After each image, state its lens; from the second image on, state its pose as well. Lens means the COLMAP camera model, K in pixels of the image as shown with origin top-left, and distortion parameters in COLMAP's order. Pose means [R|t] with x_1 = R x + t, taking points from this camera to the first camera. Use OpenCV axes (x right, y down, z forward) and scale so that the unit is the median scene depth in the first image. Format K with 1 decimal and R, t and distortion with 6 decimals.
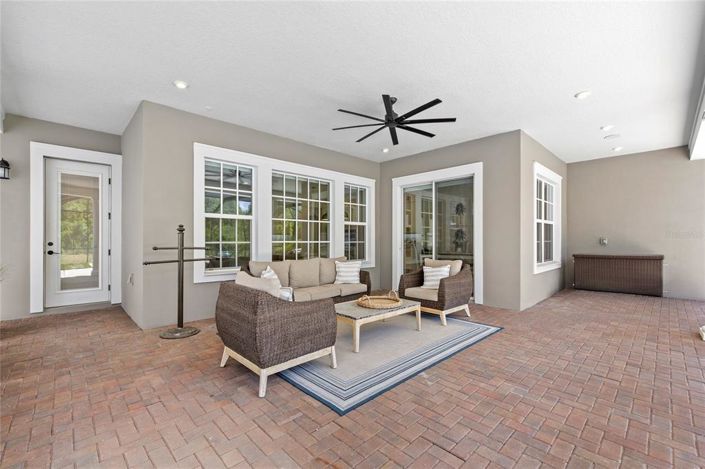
lens RADIAL K [[302.6, 0, 354.6], [0, 302.6, 235.8], [0, 0, 1]] dist [-0.001801, -0.000340]
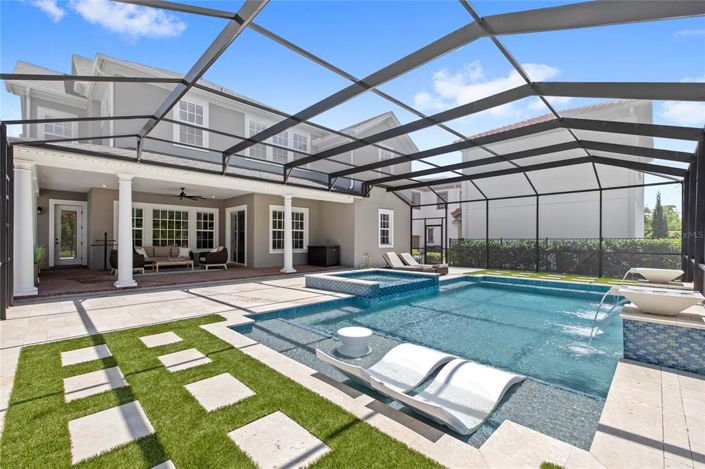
lens RADIAL K [[302.6, 0, 350.5], [0, 302.6, 238.6], [0, 0, 1]] dist [-0.001801, -0.000340]
pose [[0.999864, 0.004219, 0.015962, 1.191430], [-0.004281, 0.999983, 0.003838, 0.001497], [-0.015946, -0.003906, 0.999865, -1.326352]]
